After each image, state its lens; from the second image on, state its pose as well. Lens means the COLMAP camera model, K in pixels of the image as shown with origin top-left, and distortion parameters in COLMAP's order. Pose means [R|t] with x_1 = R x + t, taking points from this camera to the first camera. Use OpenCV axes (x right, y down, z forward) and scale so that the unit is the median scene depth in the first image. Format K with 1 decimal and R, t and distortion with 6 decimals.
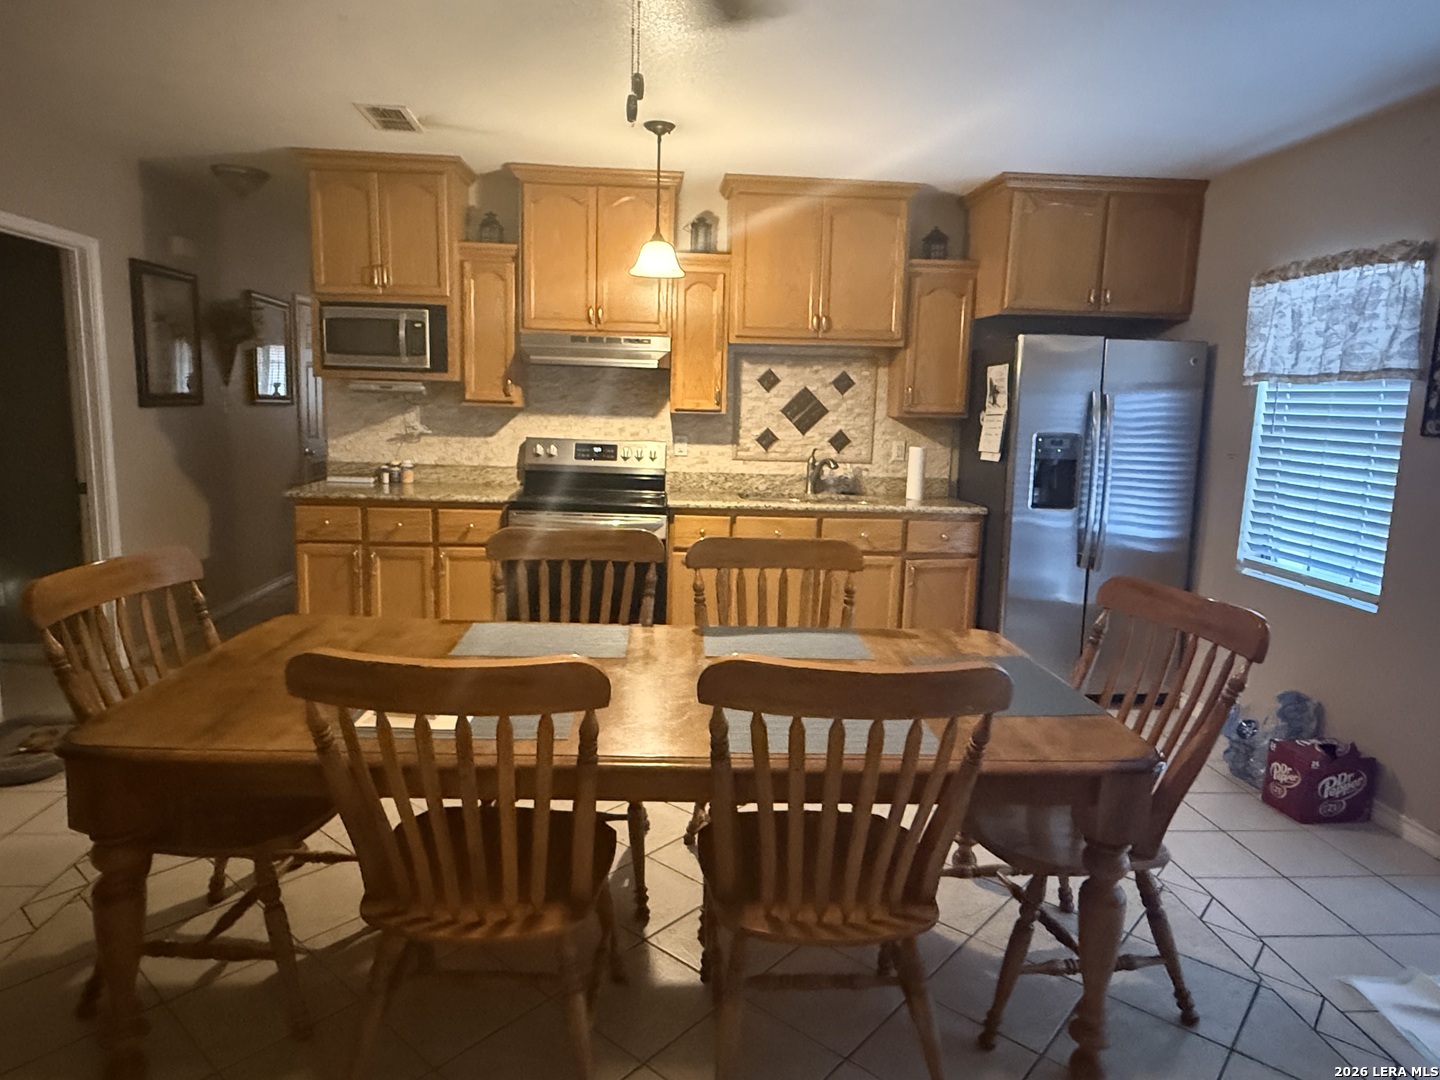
lens RADIAL K [[895.2, 0, 720.0], [0, 895.2, 540.0], [0, 0, 1]] dist [0.004023, 0.002250]
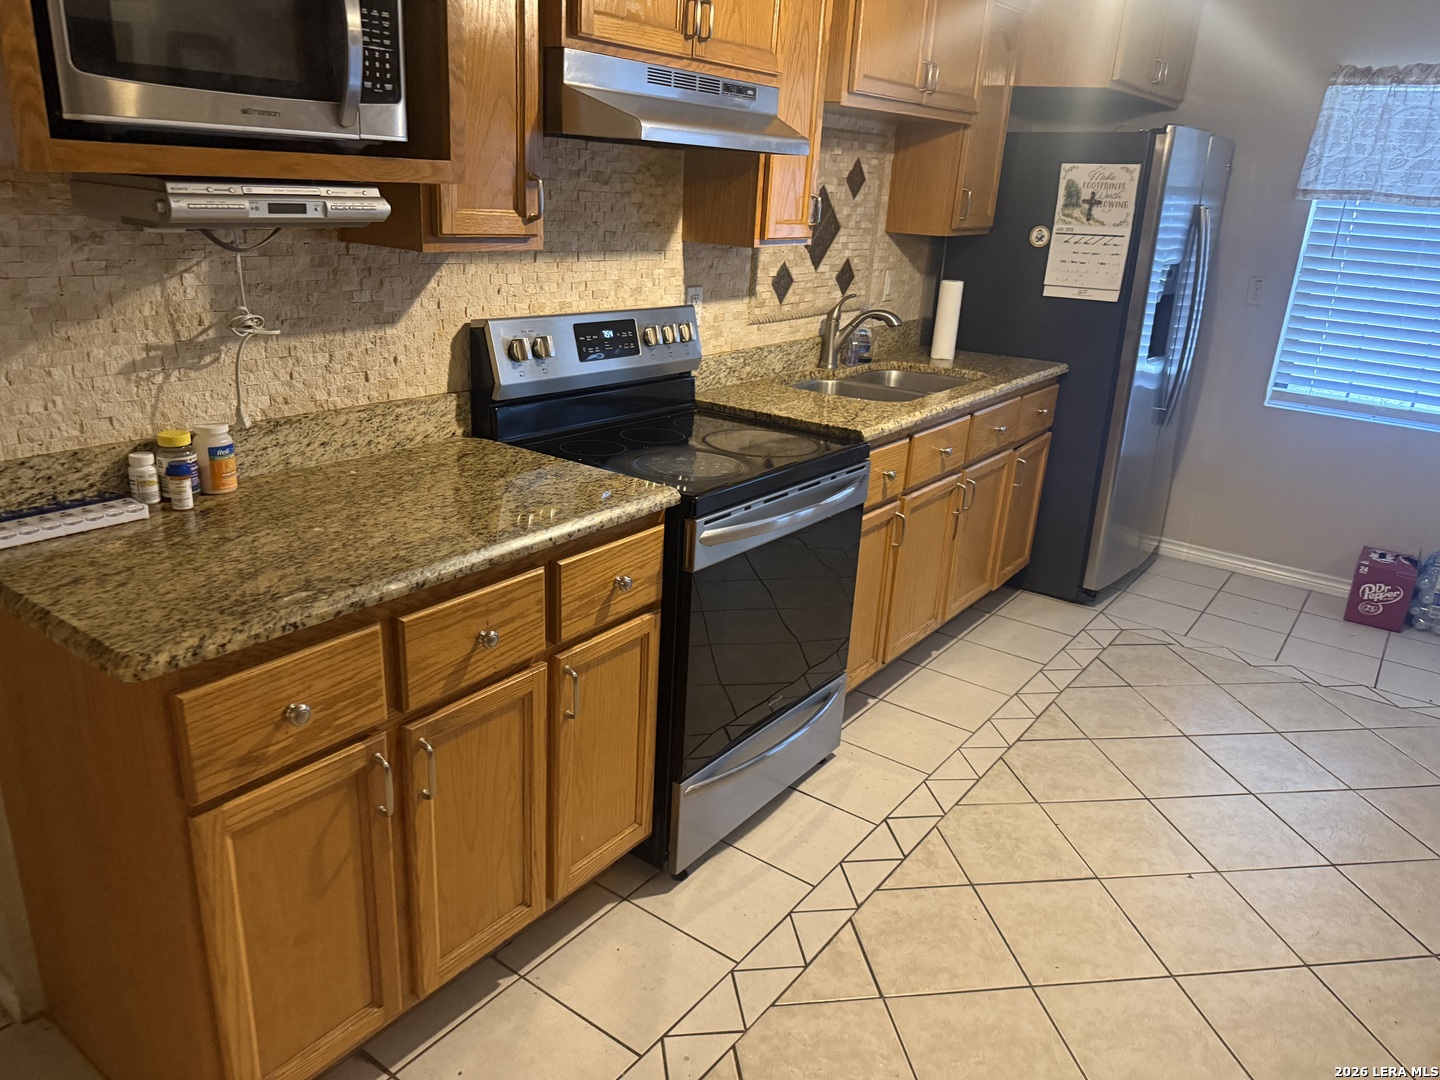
lens RADIAL K [[1007.0, 0, 720.0], [0, 1007.0, 540.0], [0, 0, 1]] dist [0.160022, -0.310383]
pose [[0.655457, -0.247559, 0.713506, -0.499293], [0.087763, 0.963317, 0.253611, -0.125549], [-0.750116, -0.103612, 0.653139, 0.598187]]
